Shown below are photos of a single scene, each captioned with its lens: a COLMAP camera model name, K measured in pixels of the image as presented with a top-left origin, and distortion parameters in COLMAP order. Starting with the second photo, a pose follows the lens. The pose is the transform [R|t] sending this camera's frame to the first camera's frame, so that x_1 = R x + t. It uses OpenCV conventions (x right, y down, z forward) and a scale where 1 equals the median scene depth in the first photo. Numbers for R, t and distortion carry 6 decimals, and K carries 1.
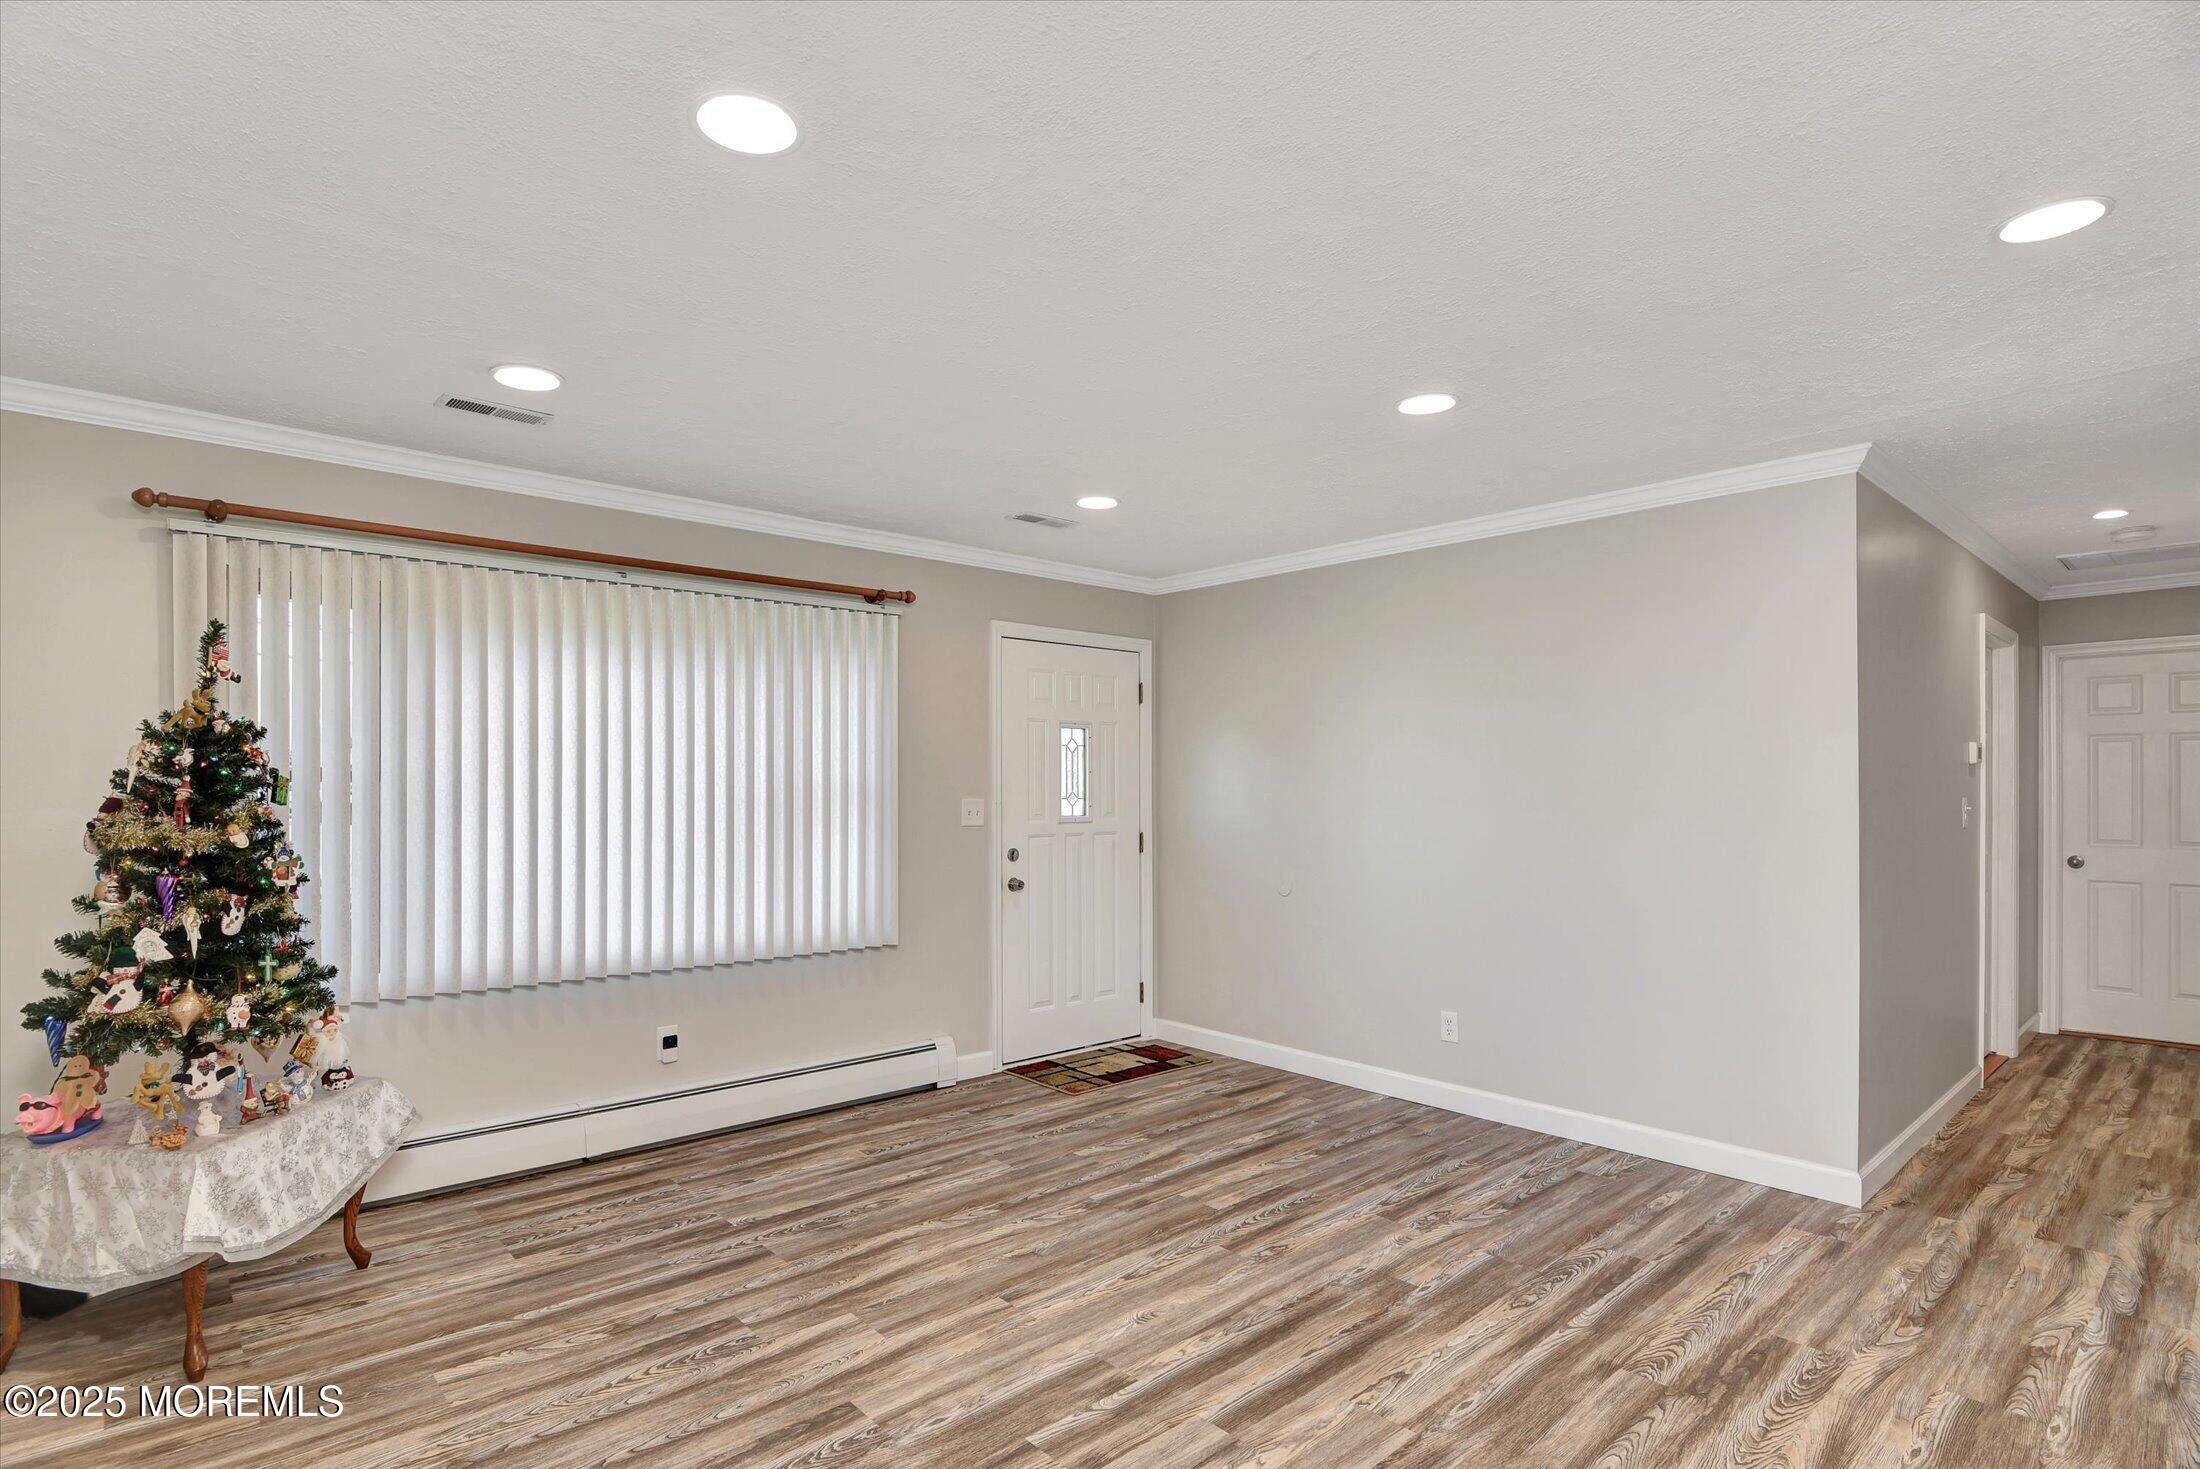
lens RADIAL K [[1091.2, 0, 1095.0], [0, 1091.2, 787.5], [0, 0, 1]] dist [-0.016175, -0.000874]
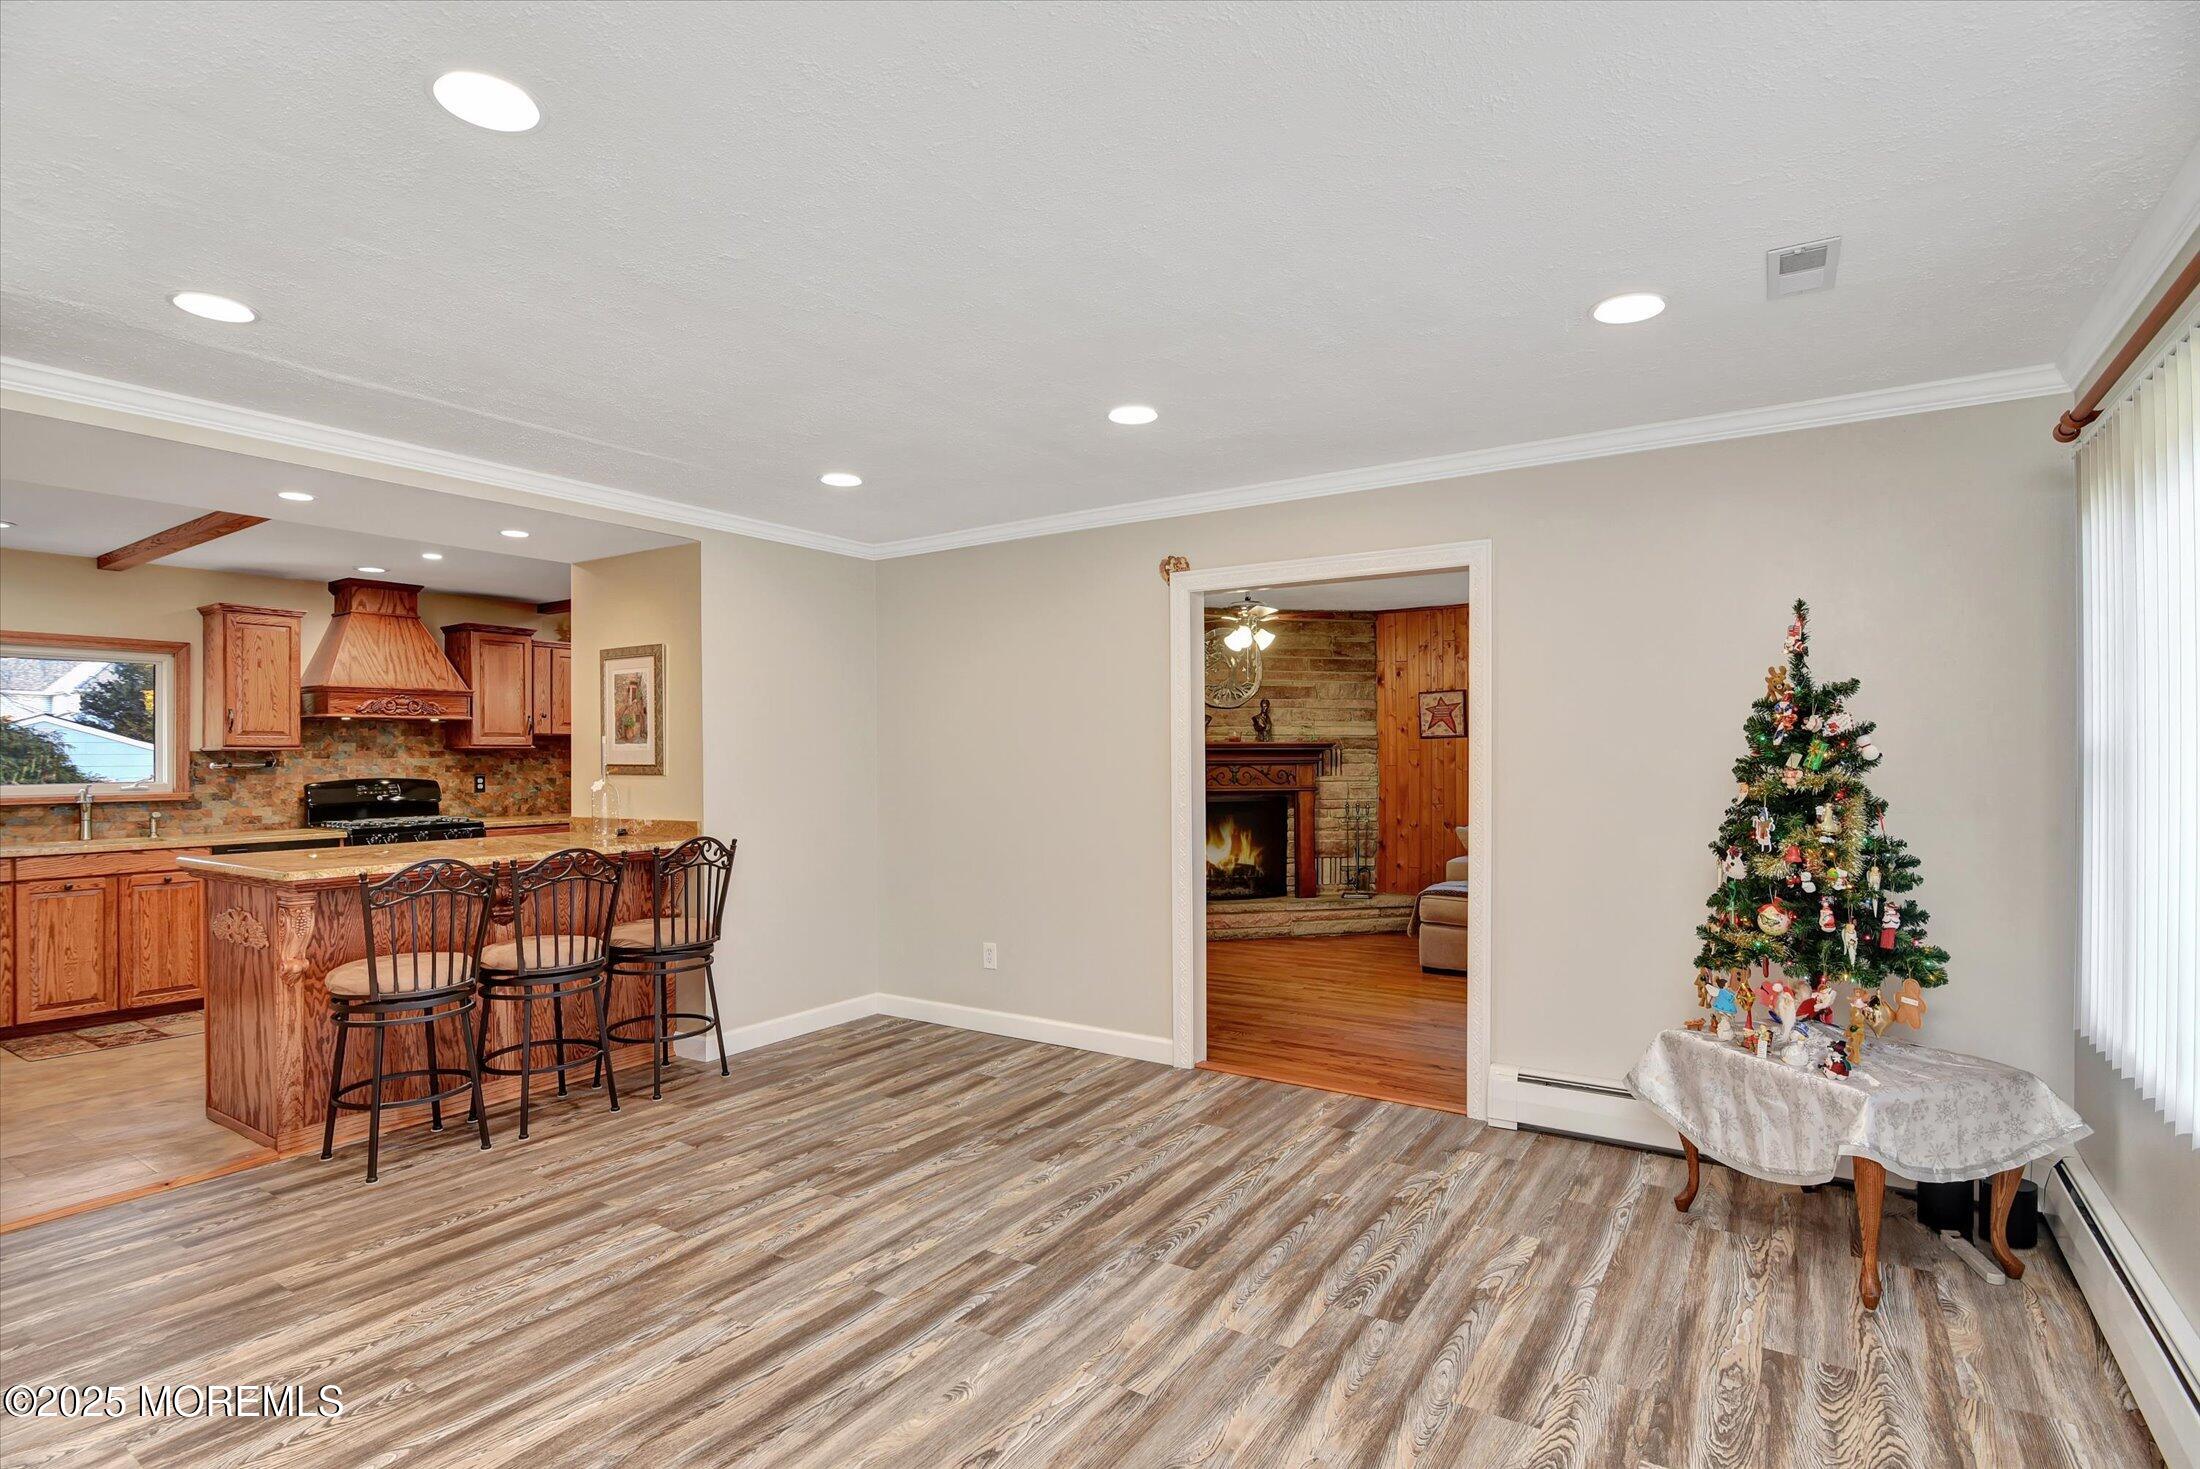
lens RADIAL K [[1091.2, 0, 1083.2], [0, 1091.2, 758.7], [0, 0, 1]] dist [-0.016175, -0.000874]
pose [[-0.971715, 0.003694, -0.236129, 0.121860], [0.001548, 0.999956, 0.009270, -0.003443], [0.236152, 0.008642, -0.971678, 1.511422]]
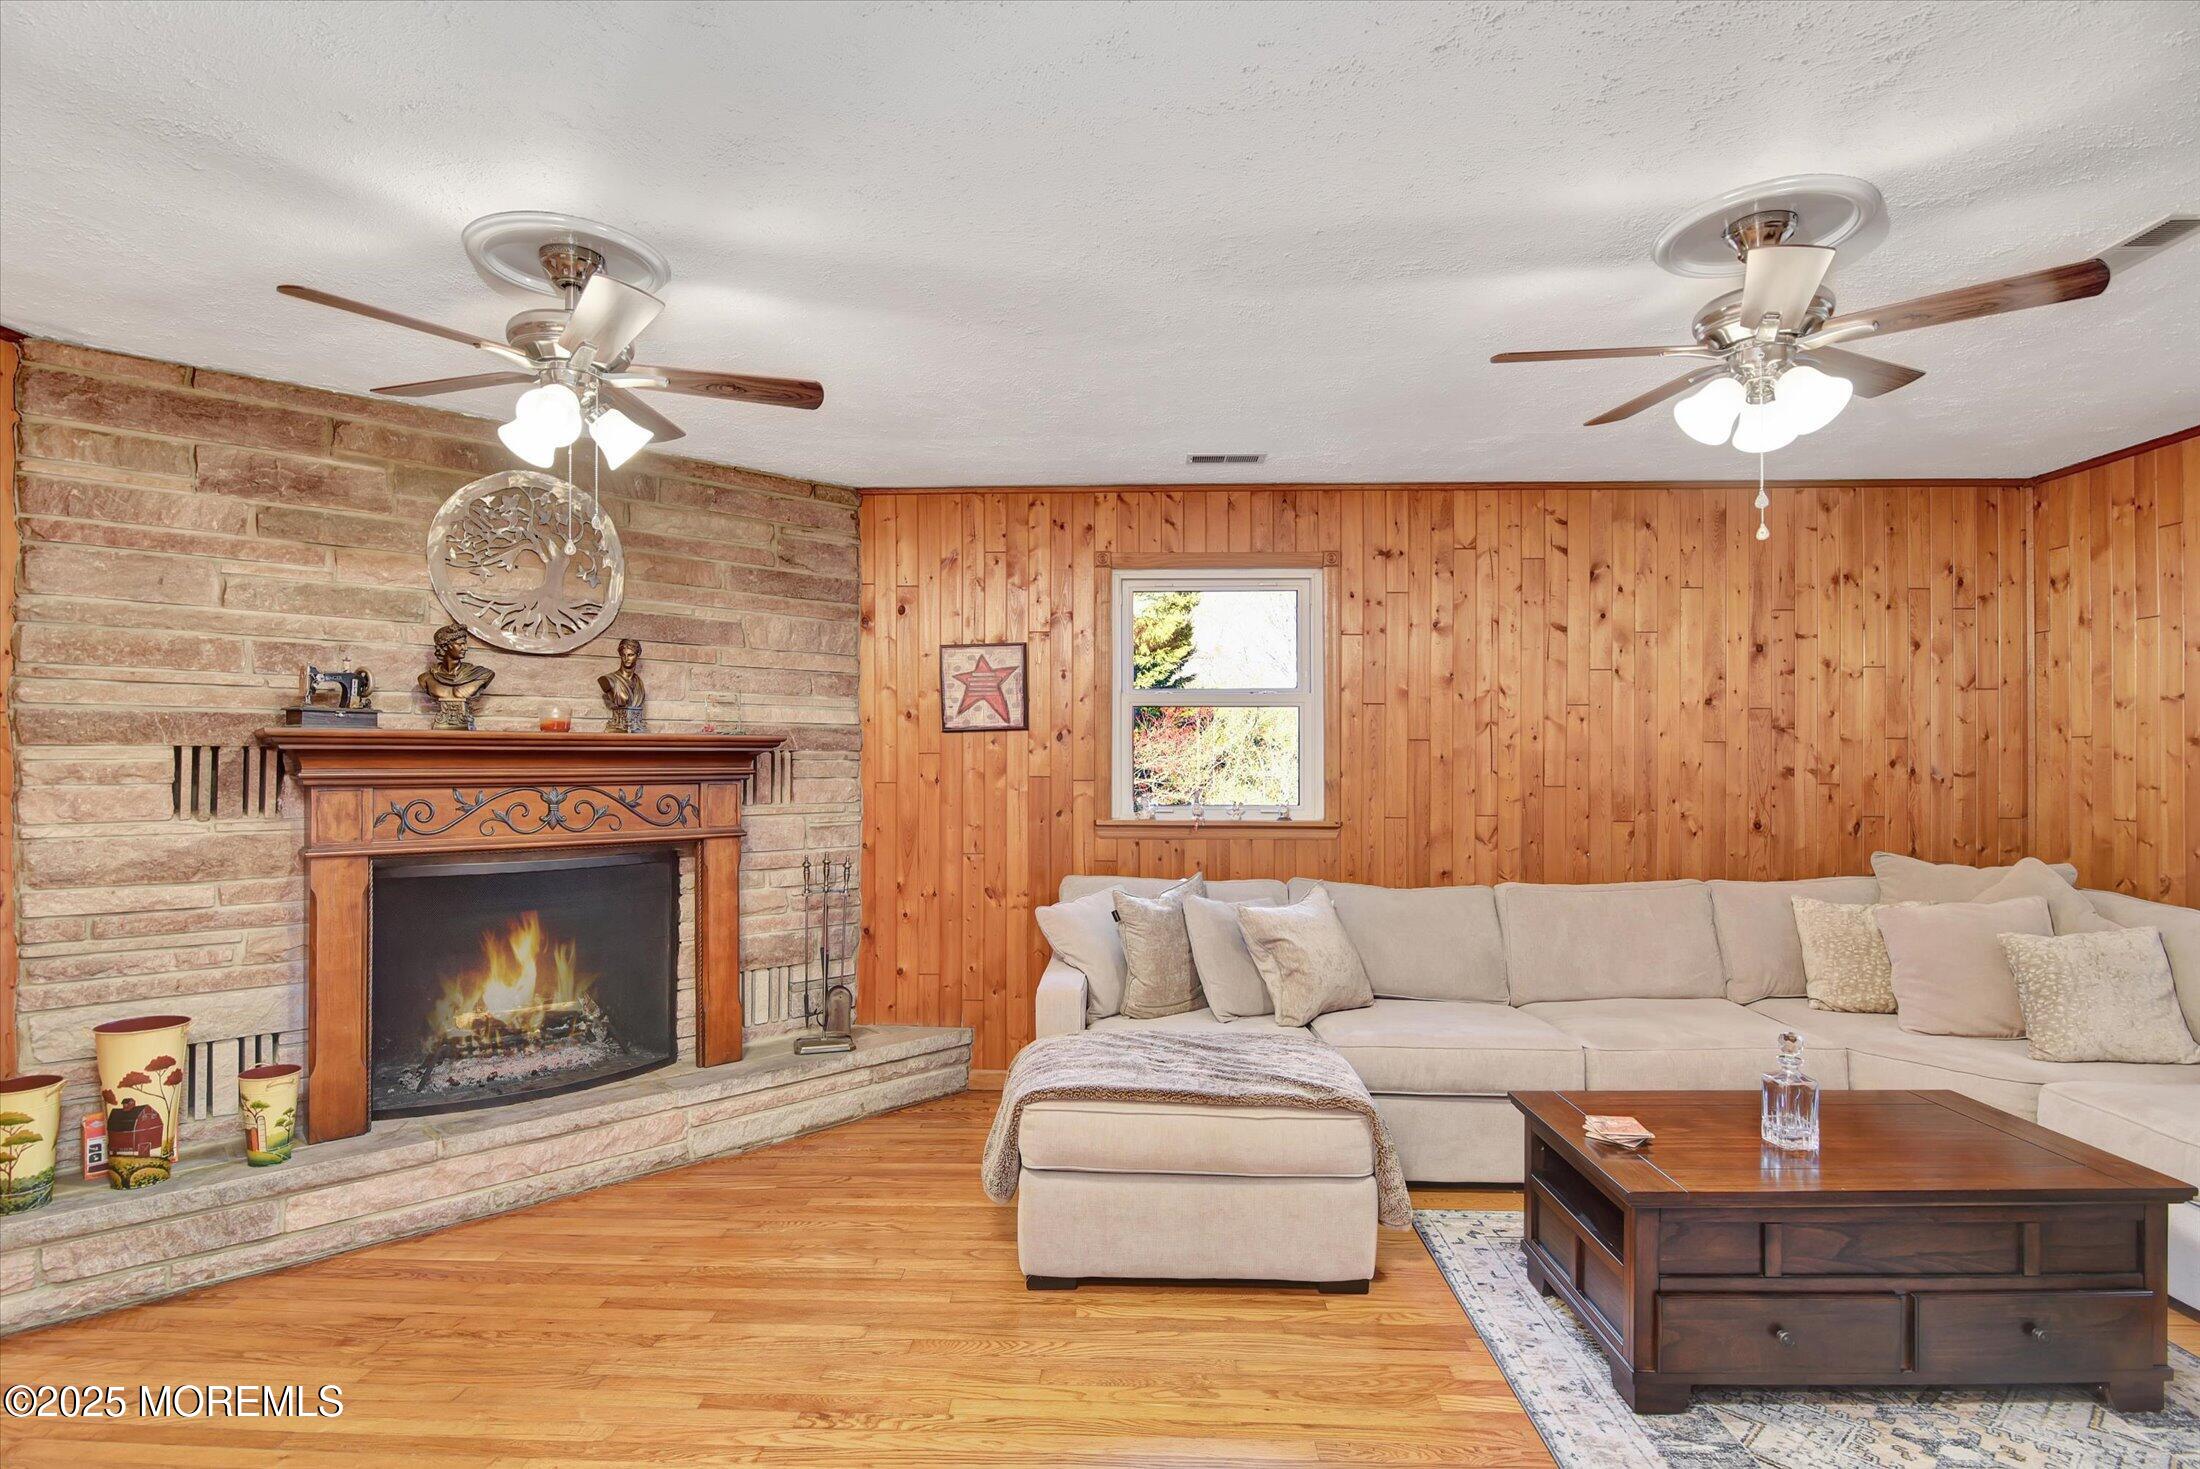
lens RADIAL K [[1091.2, 0, 1099.6], [0, 1091.2, 732.1], [0, 0, 1]] dist [-0.016175, -0.000874]
pose [[-0.692791, -0.010500, -0.721062, -0.377107], [-0.005192, 0.999941, -0.009573, -0.012594], [0.721120, -0.002888, -0.692804, 0.360747]]
